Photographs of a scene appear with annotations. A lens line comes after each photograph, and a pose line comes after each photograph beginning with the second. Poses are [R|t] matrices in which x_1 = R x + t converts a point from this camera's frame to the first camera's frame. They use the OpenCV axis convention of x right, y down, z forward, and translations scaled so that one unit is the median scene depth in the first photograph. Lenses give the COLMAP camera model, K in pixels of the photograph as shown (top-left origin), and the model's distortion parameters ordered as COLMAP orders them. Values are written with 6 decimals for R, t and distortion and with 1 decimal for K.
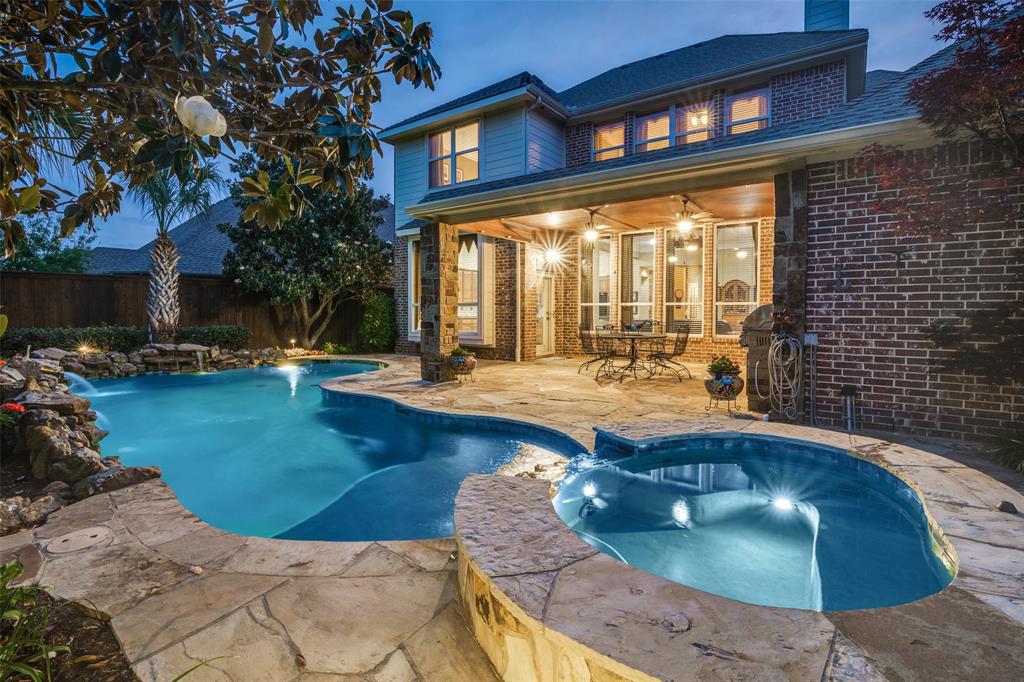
lens RADIAL K [[491.6, 0, 498.3], [0, 491.6, 326.3], [0, 0, 1]] dist [-0.019711, 0.000342]
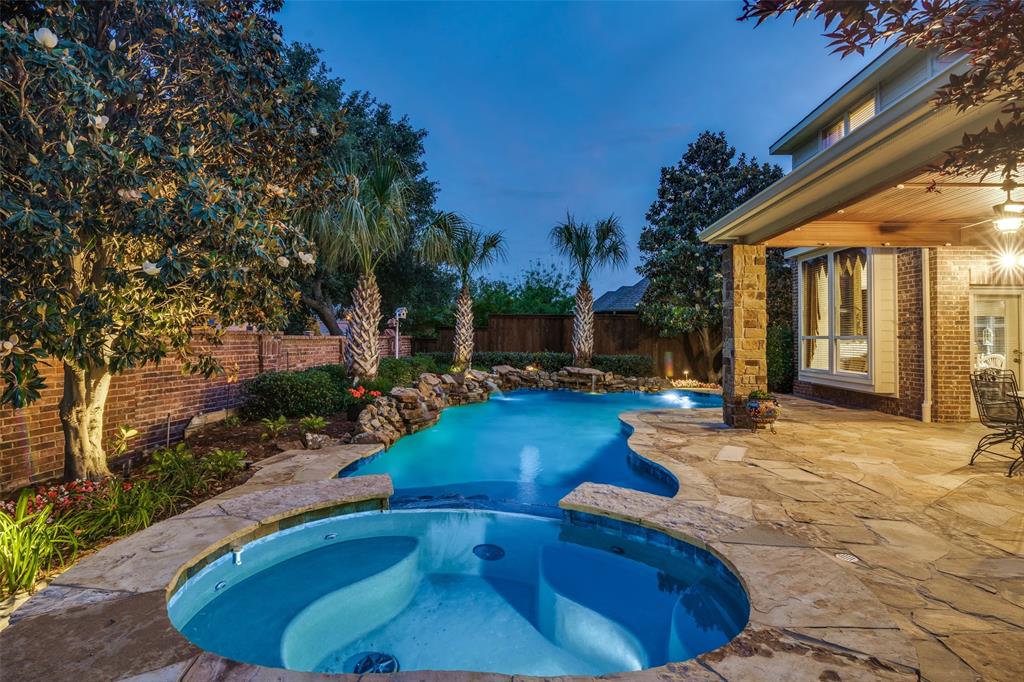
lens RADIAL K [[491.6, 0, 498.3], [0, 491.6, 326.3], [0, 0, 1]] dist [-0.019711, 0.000342]
pose [[0.536697, -0.014866, -0.843644, 0.288298], [-0.039013, 0.998338, -0.042410, -0.008672], [0.842873, 0.055675, 0.535225, 0.133852]]
